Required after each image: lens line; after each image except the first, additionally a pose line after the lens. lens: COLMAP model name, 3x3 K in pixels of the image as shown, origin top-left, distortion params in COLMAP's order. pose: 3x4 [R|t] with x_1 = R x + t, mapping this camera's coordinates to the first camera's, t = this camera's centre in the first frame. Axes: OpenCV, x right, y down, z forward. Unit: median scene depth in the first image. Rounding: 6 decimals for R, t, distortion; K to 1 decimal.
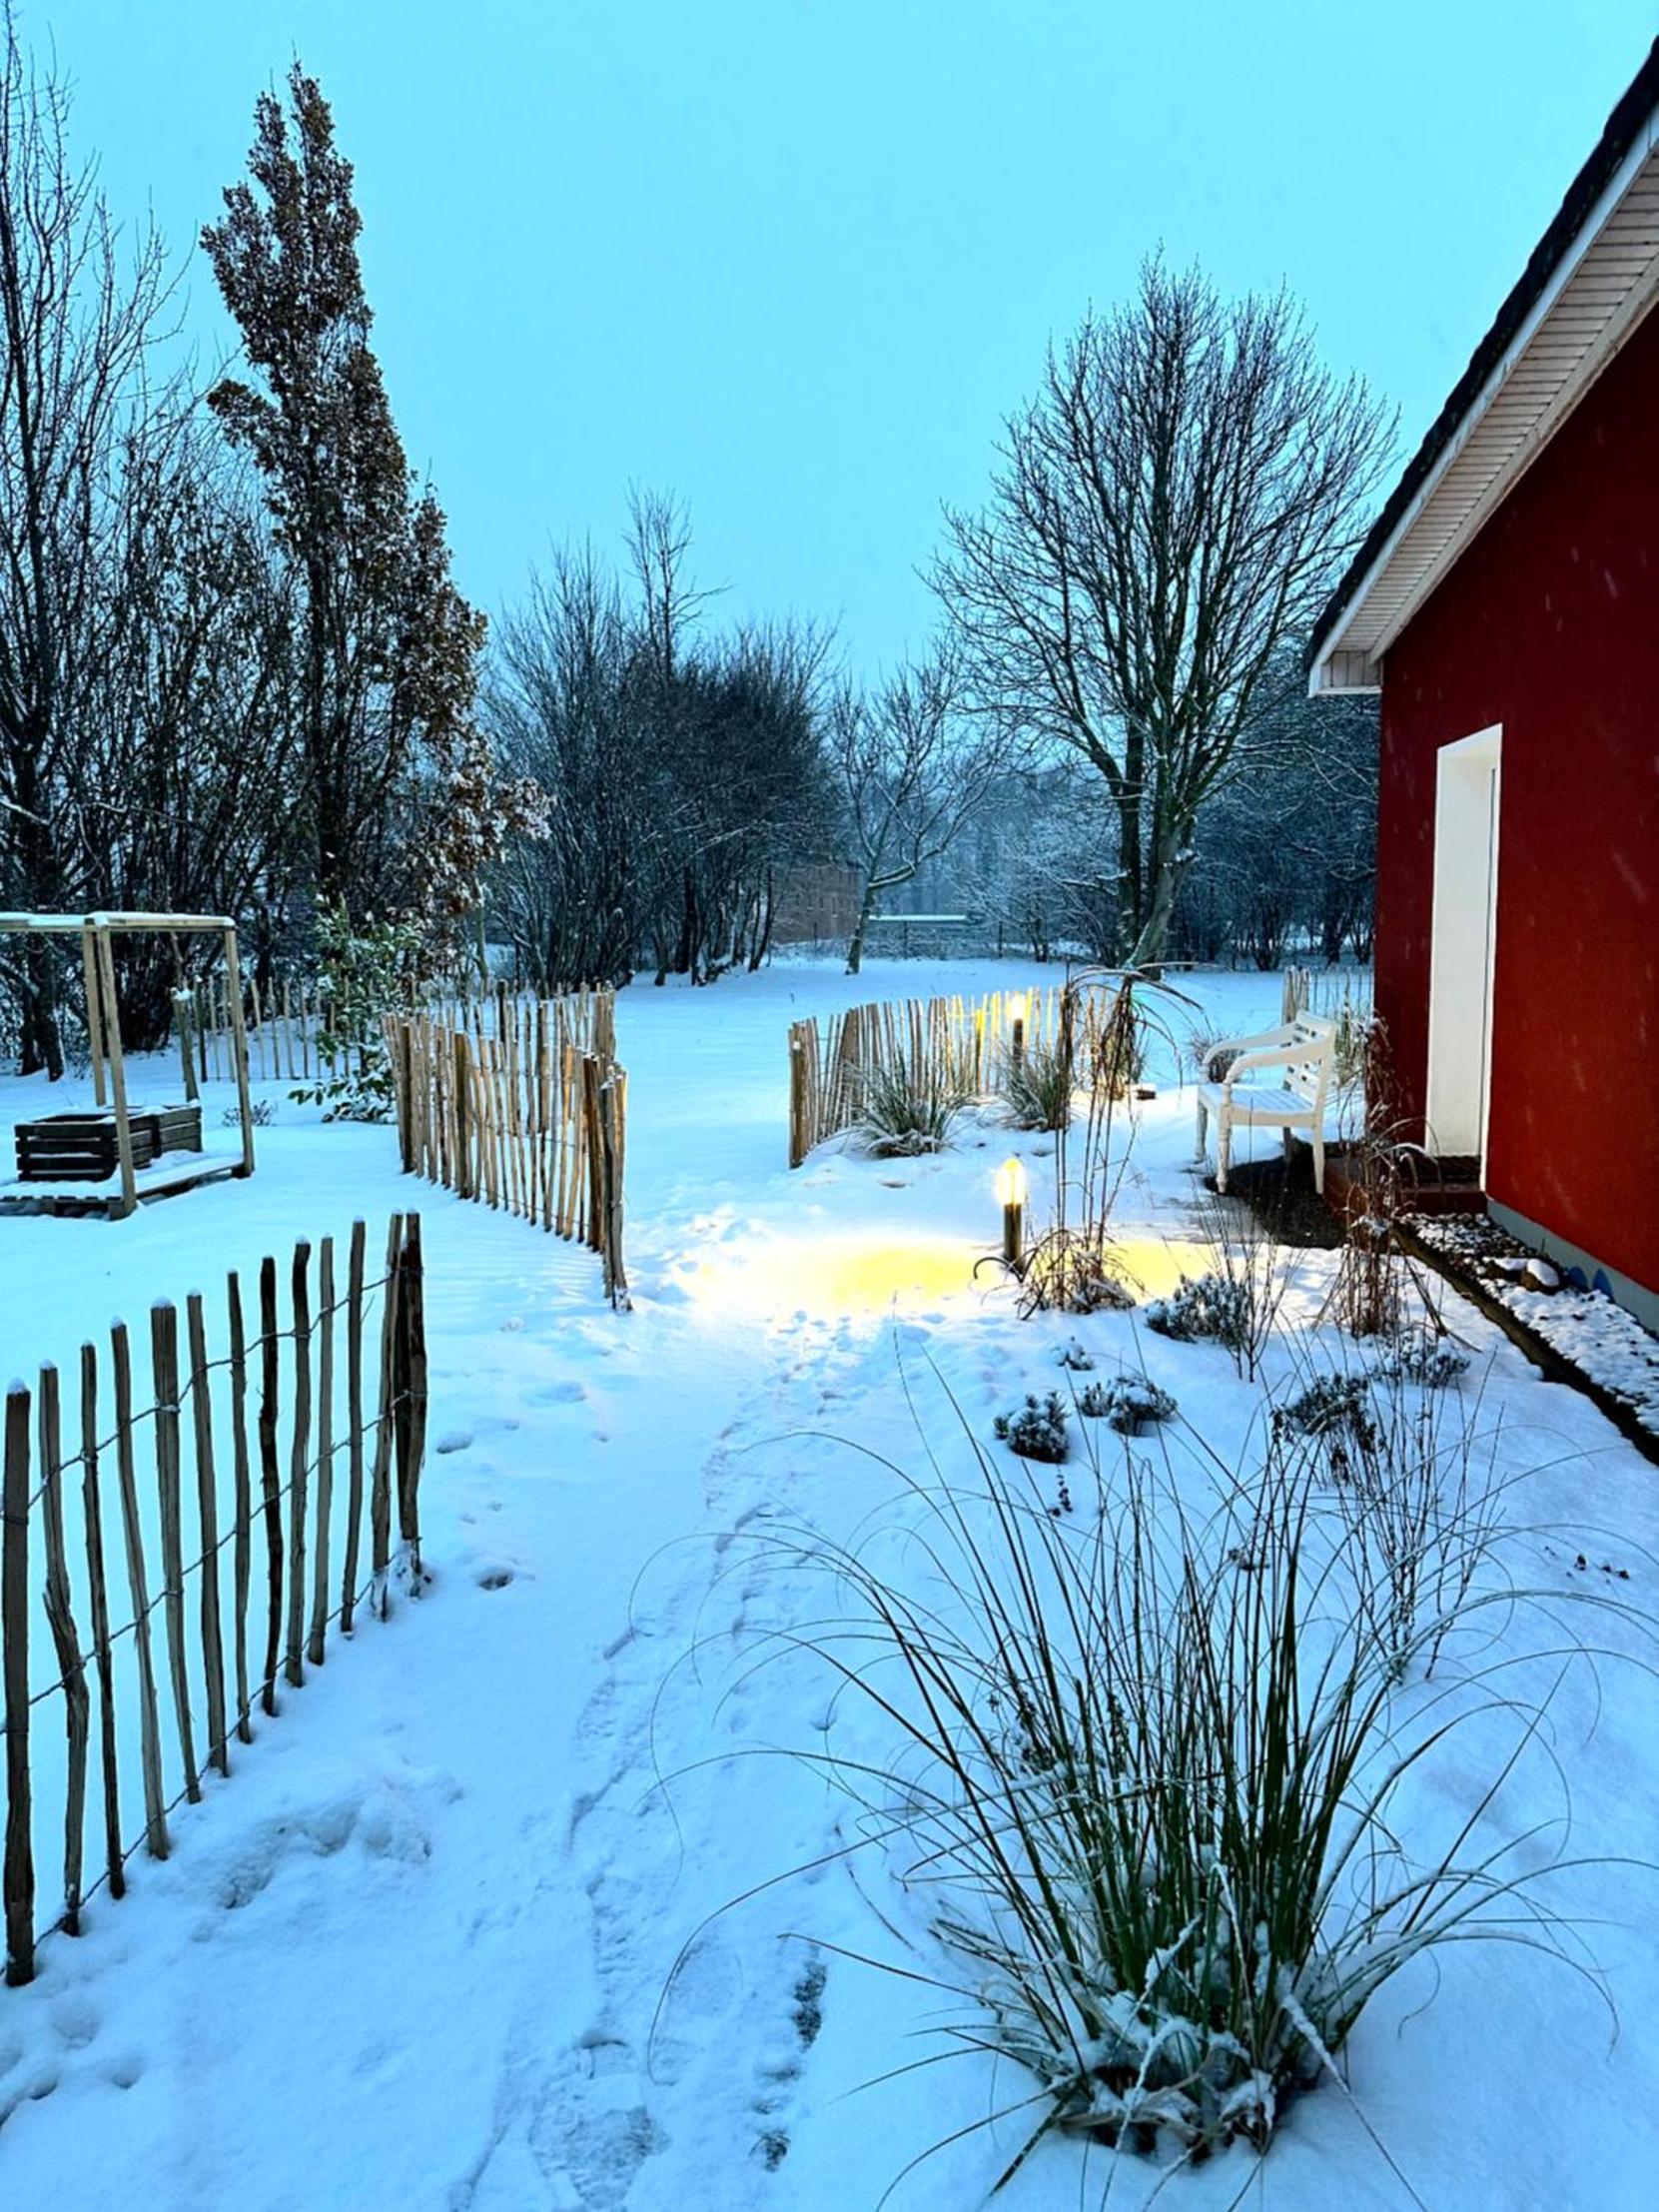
lens RADIAL K [[1559.6, 0, 834.8], [0, 1559.6, 1102.8], [0, 0, 1]] dist [0.055545, -0.040273]
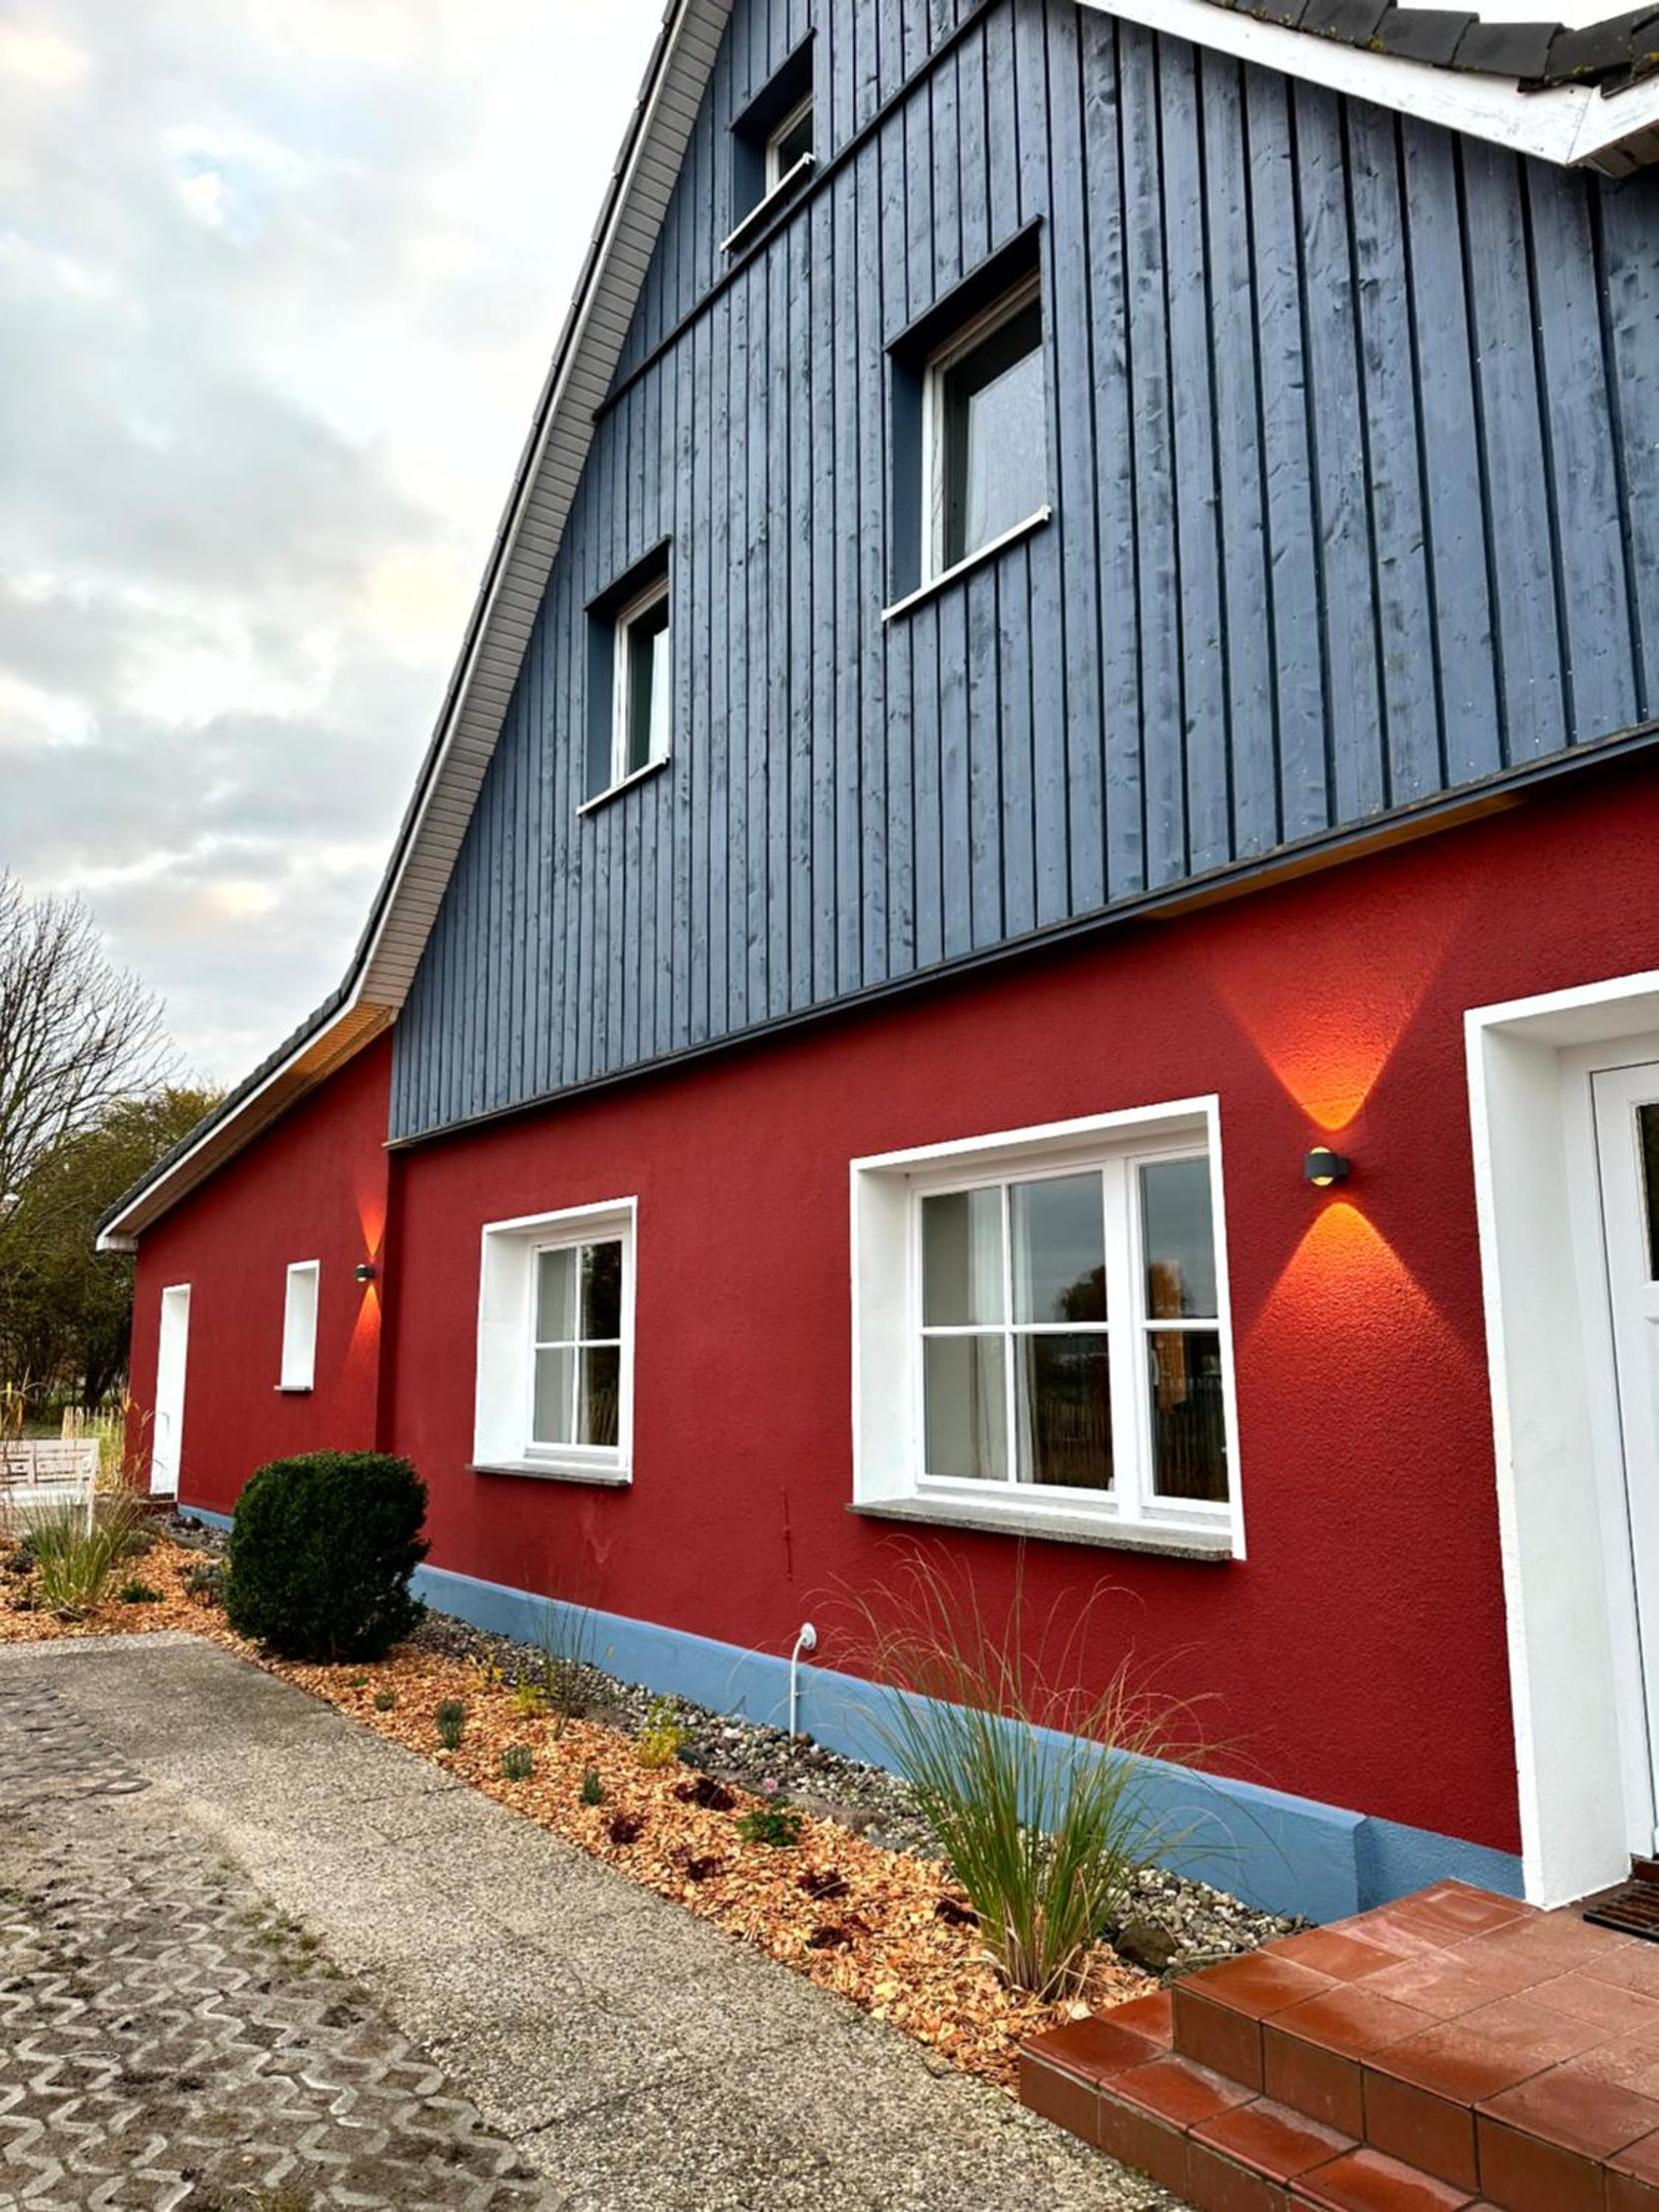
lens RADIAL K [[1559.6, 0, 835.2], [0, 1559.6, 1109.2], [0, 0, 1]] dist [0.055545, -0.040273]
pose [[0.736604, 0.120223, 0.665554, -0.112967], [0.072794, 0.964264, -0.254747, 0.043695], [-0.672396, 0.236096, 0.701529, -0.334510]]
